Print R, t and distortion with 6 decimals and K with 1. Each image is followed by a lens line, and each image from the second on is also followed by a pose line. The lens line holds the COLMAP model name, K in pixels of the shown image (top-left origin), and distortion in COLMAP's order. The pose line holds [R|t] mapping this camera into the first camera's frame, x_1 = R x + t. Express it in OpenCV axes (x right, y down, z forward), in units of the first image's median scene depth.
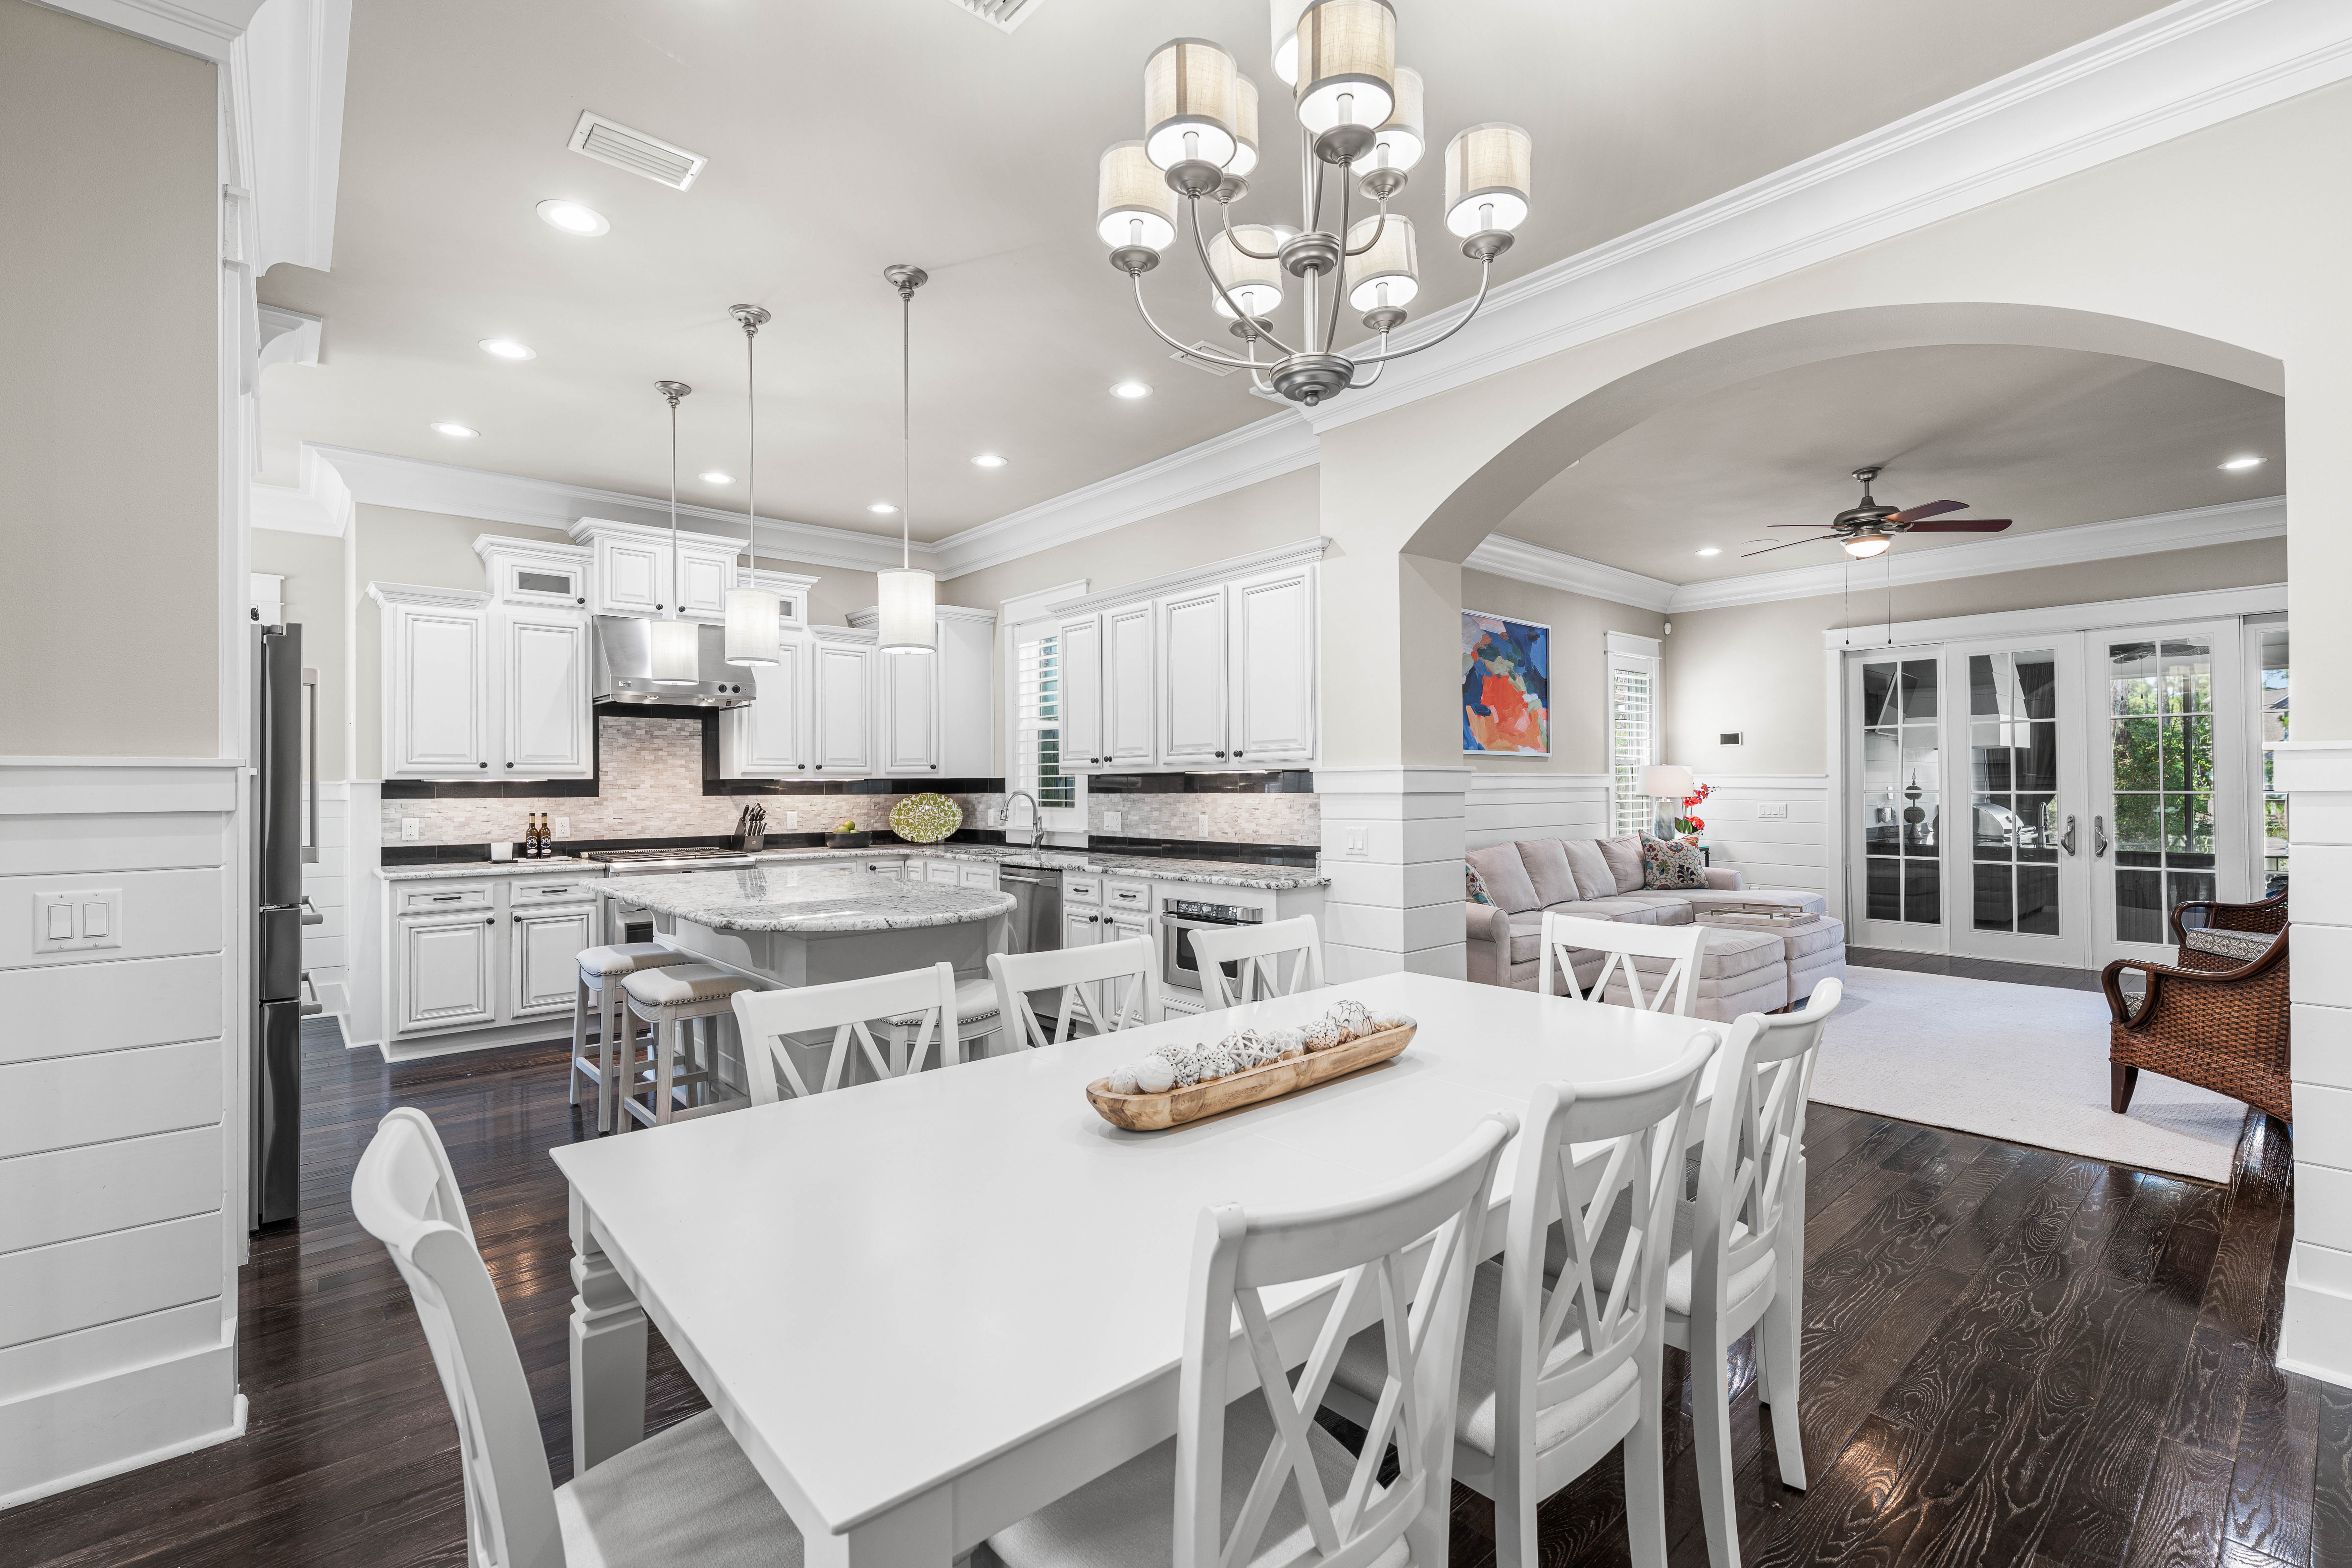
lens RADIAL K [[1018.4, 0, 1164.4], [0, 1018.4, 776.3], [0, 0, 1]] dist [0.016403, 0.000240]
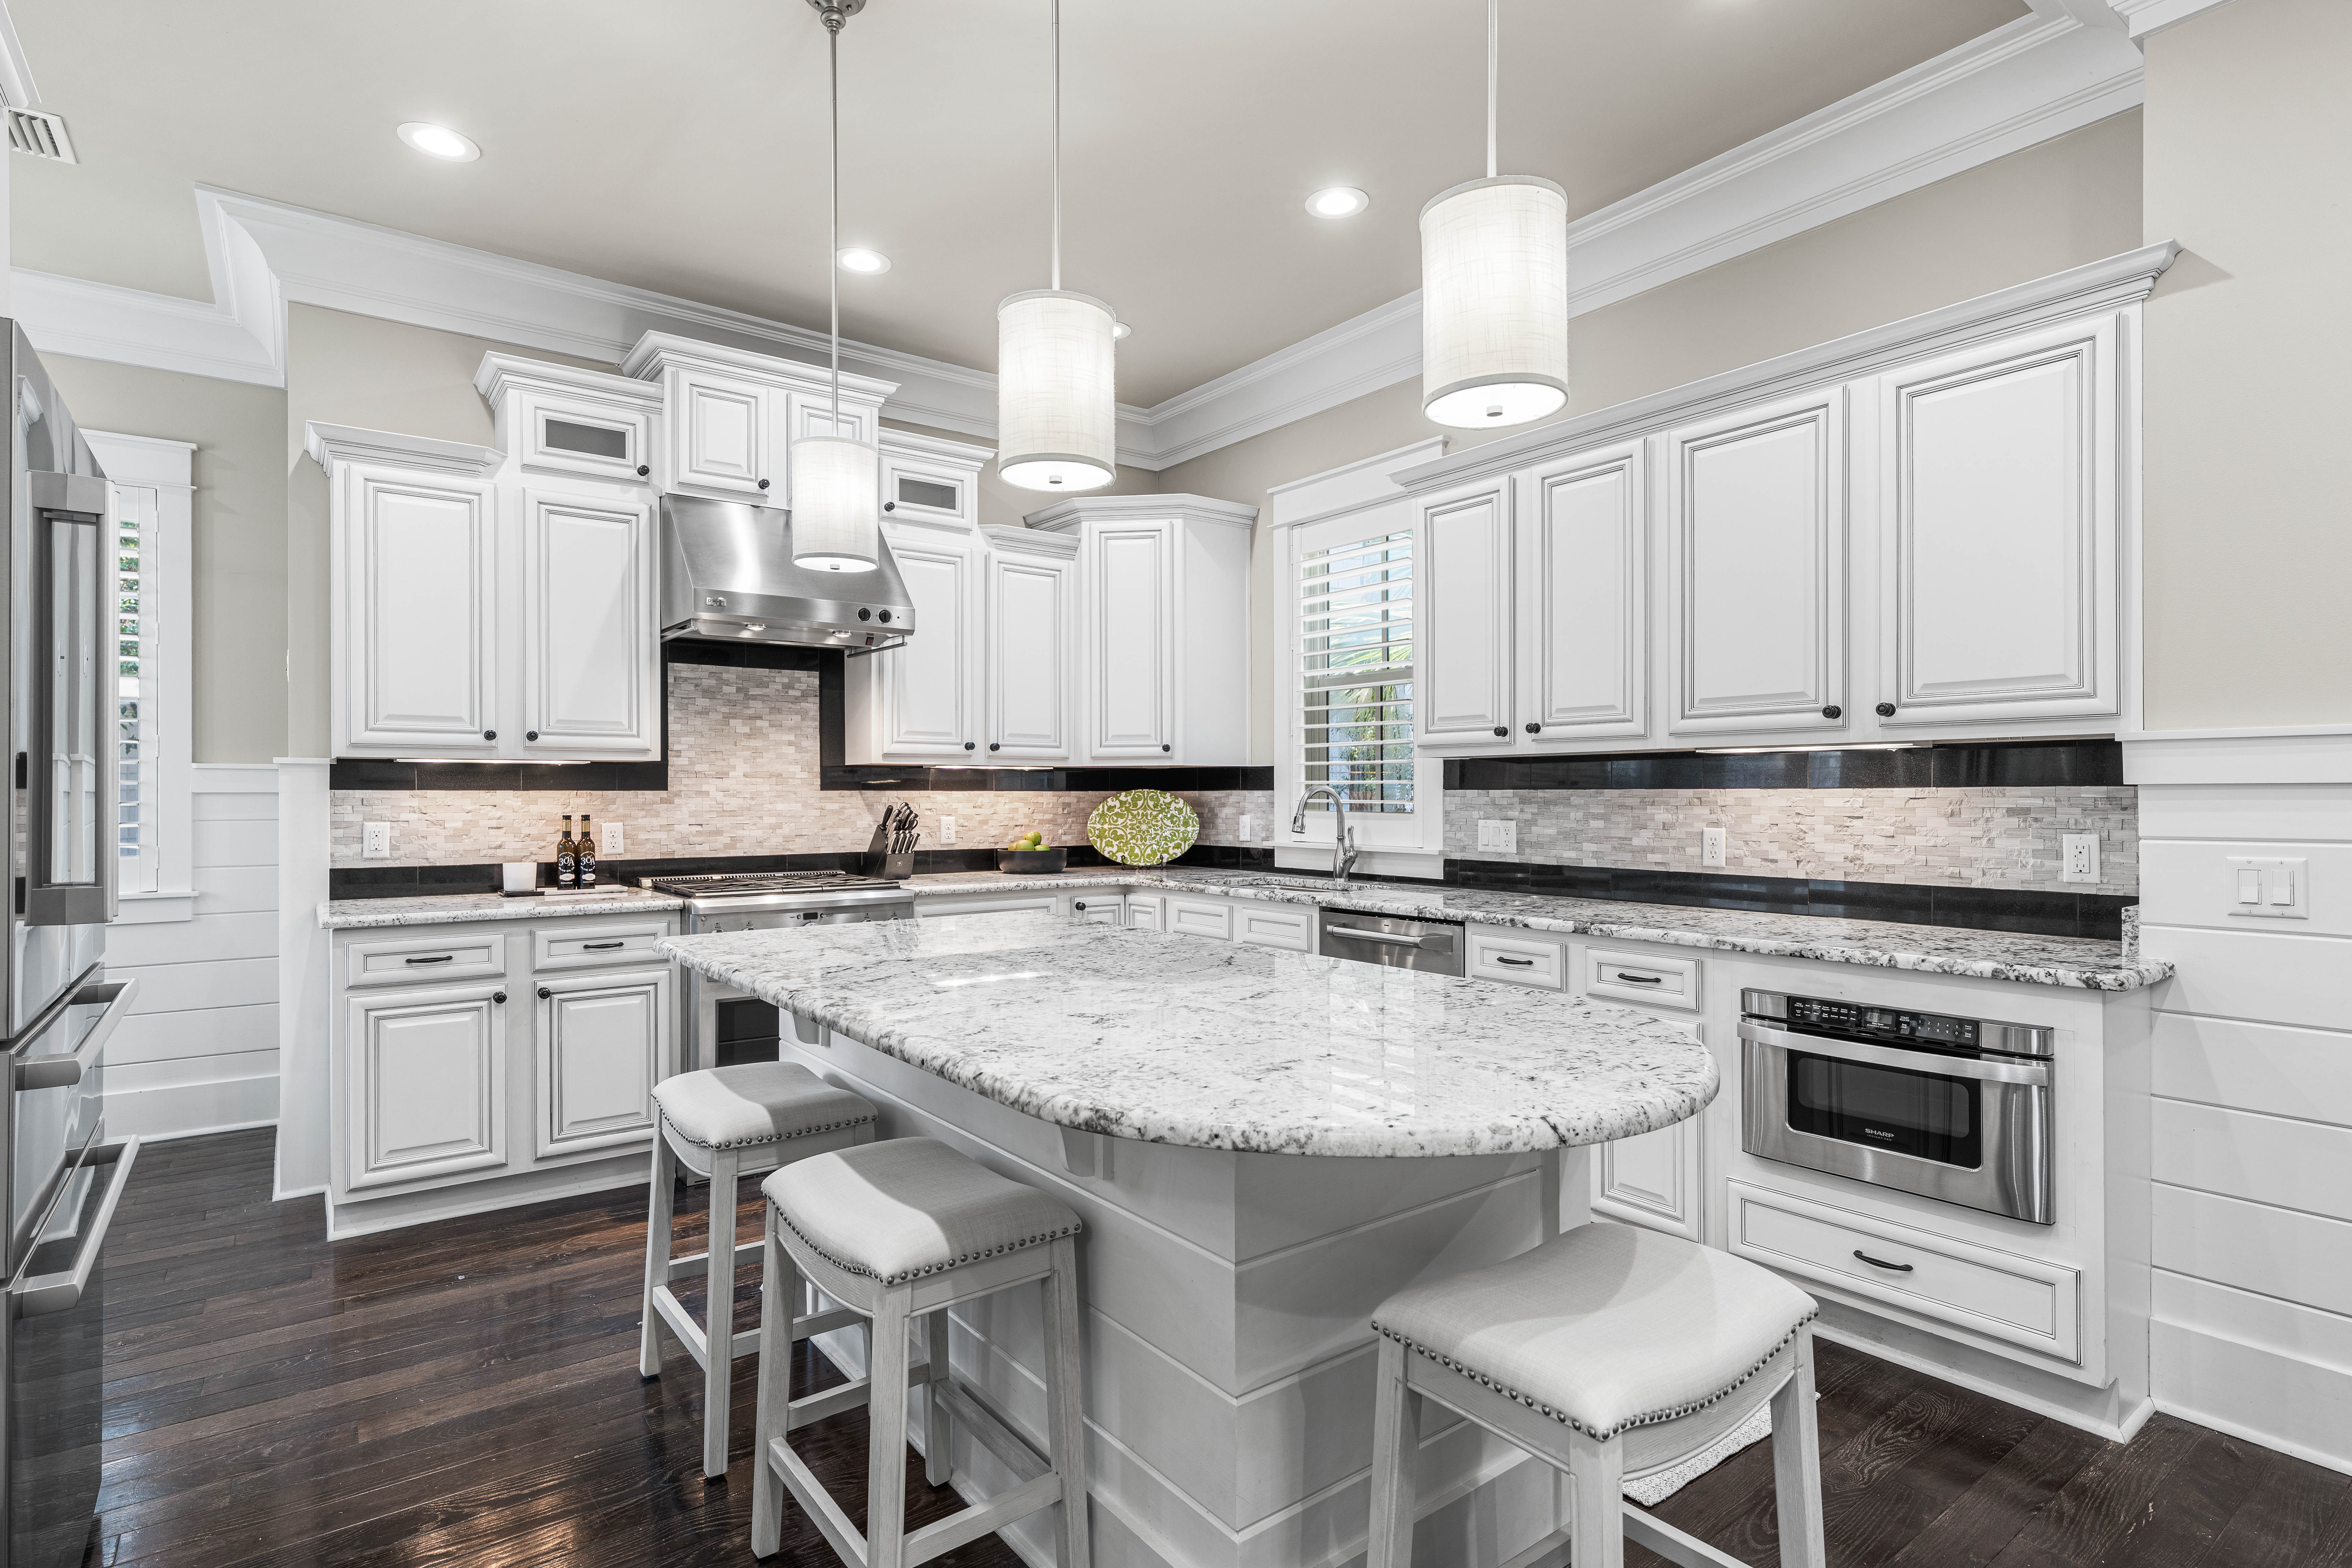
lens RADIAL K [[1170.5, 0, 1181.1], [0, 1170.5, 788.0], [0, 0, 1]] dist [0.012445, 0.001424]
pose [[0.997898, 0.005781, -0.064541, -0.200852], [-0.005332, 0.999960, 0.007120, 0.012441], [0.064580, -0.006761, 0.997890, 0.315972]]
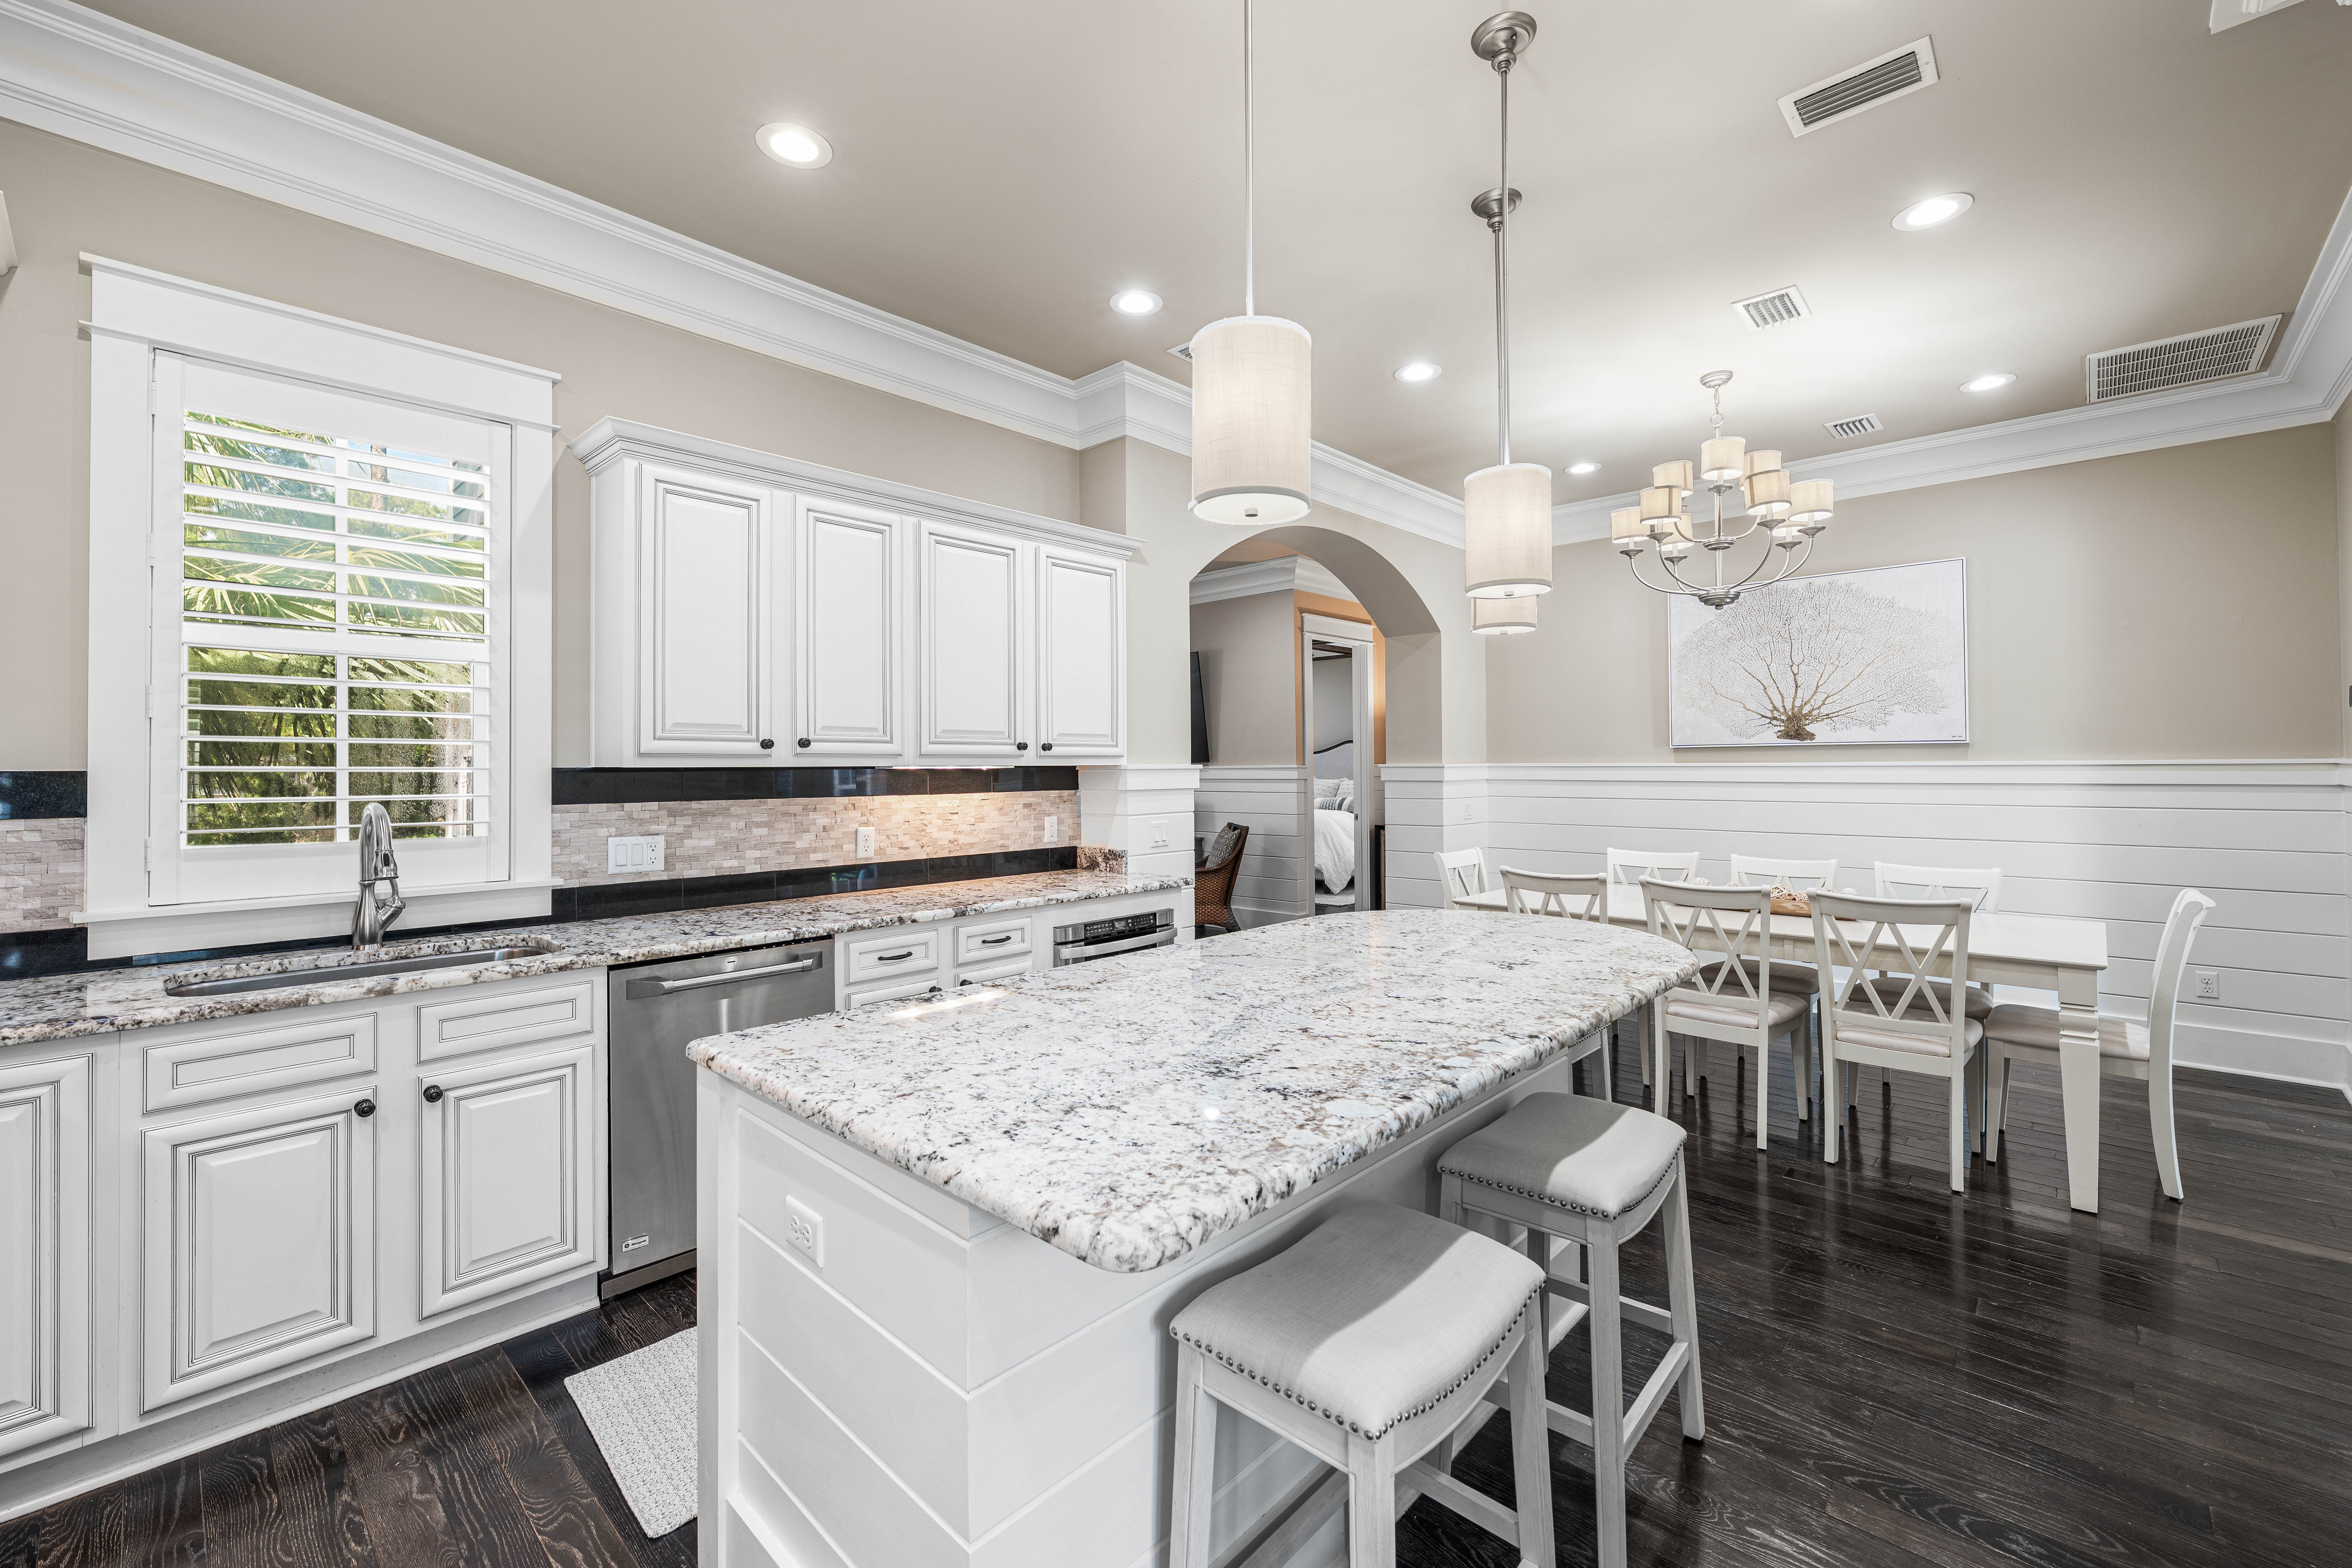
lens RADIAL K [[1018.3, 0, 1164.9], [0, 1018.3, 771.4], [0, 0, 1]] dist [0.016403, 0.000240]
pose [[-0.103324, 0.001432, 0.994647, -0.649267], [-0.006642, 0.999976, -0.002129, -0.000424], [-0.994626, -0.006826, -0.103312, 0.815182]]
